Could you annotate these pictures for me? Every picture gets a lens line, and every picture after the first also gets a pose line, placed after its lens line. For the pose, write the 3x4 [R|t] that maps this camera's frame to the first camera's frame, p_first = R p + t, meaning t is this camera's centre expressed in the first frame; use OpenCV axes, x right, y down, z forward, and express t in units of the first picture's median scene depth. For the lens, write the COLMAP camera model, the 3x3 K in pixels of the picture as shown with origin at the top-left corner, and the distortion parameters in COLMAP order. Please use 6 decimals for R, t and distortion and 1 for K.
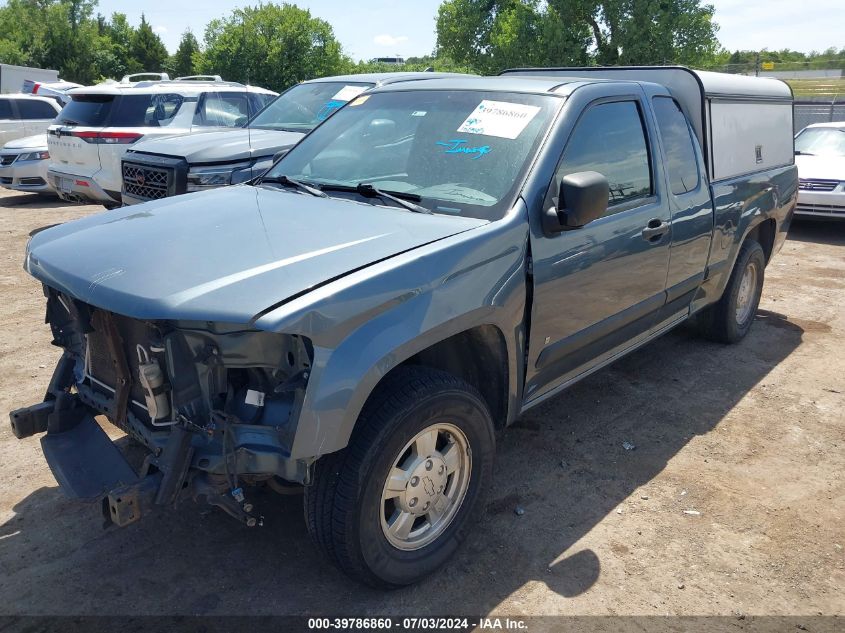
lens RADIAL K [[717.3, 0, 422.5], [0, 717.3, 316.5], [0, 0, 1]] dist [-0.012642, -0.008131]
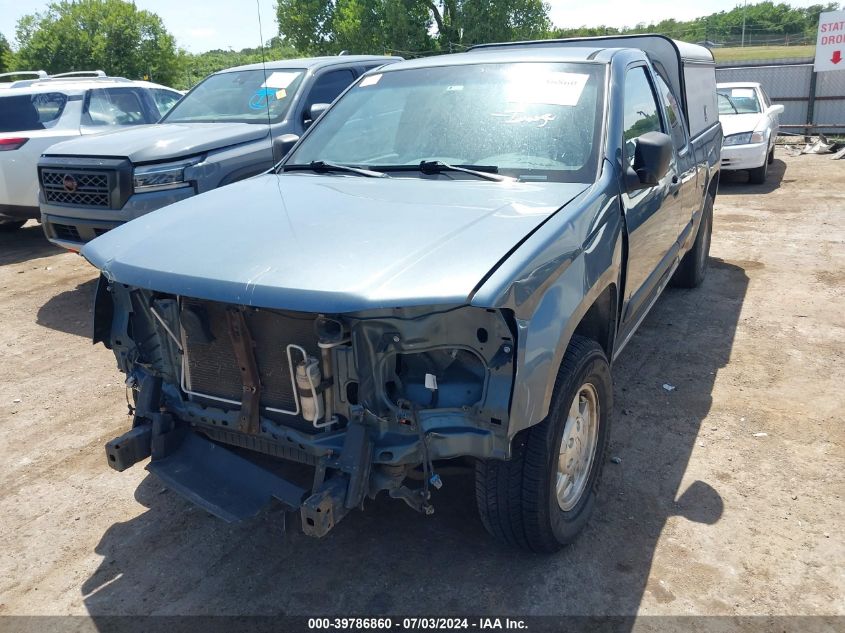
lens RADIAL K [[702.8, 0, 422.5], [0, 702.8, 316.5], [0, 0, 1]] dist [-0.009319, -0.005883]
pose [[0.968021, -0.122777, 0.218770, -0.182635], [0.118212, 0.992410, 0.033887, -0.003175], [-0.221270, -0.006942, 0.975188, 0.031099]]
